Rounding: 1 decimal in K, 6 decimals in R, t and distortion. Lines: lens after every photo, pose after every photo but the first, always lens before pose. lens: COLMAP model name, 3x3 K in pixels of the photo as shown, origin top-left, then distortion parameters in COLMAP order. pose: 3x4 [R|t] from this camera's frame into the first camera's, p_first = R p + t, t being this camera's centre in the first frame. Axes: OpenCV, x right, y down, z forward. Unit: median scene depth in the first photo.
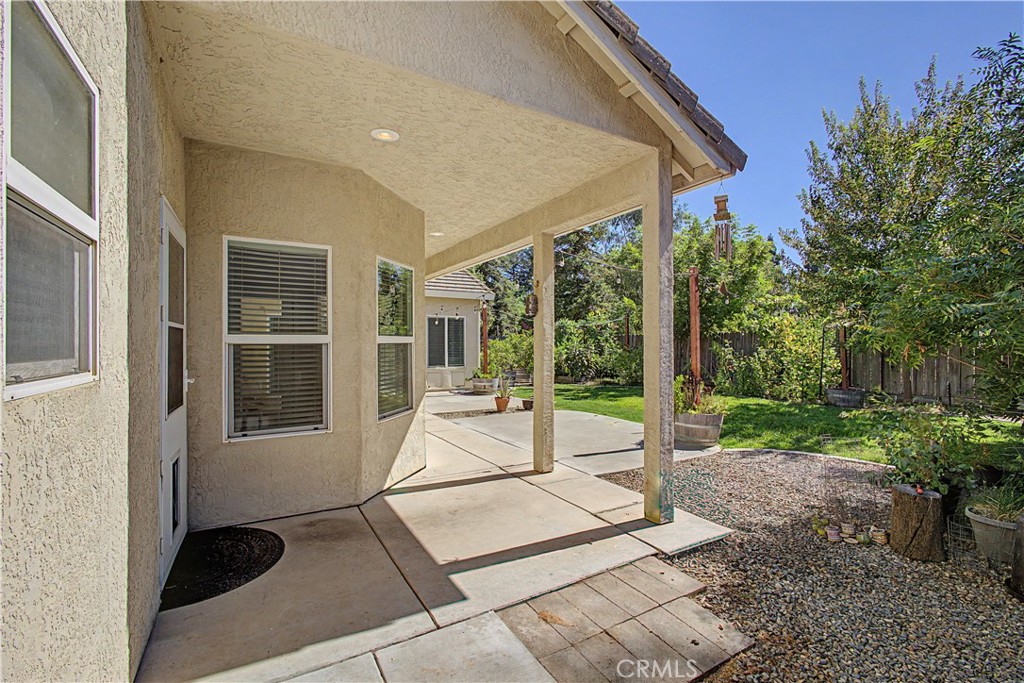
lens RADIAL K [[431.3, 0, 508.2], [0, 431.3, 346.9], [0, 0, 1]] dist [-0.000203, 0.000097]
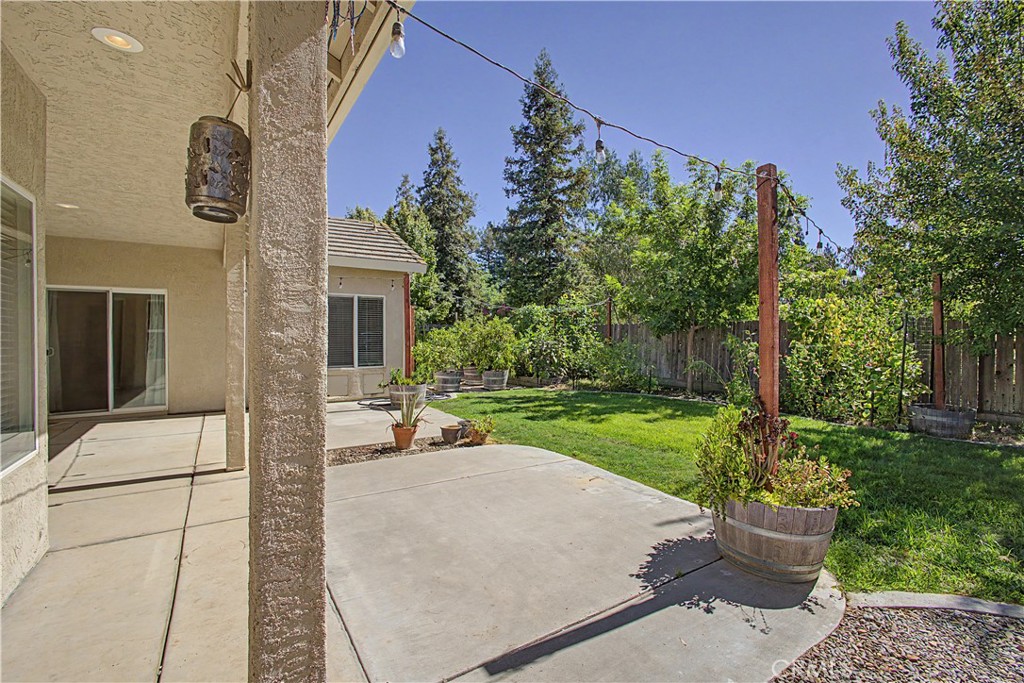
lens RADIAL K [[439.7, 0, 507.8], [0, 439.7, 340.3], [0, 0, 1]] dist [-0.001398, 0.000519]
pose [[0.998858, 0.005316, 0.047483, 0.057480], [-0.005623, 0.999964, 0.006336, -0.002398], [-0.047448, -0.006596, 0.998852, 0.224553]]
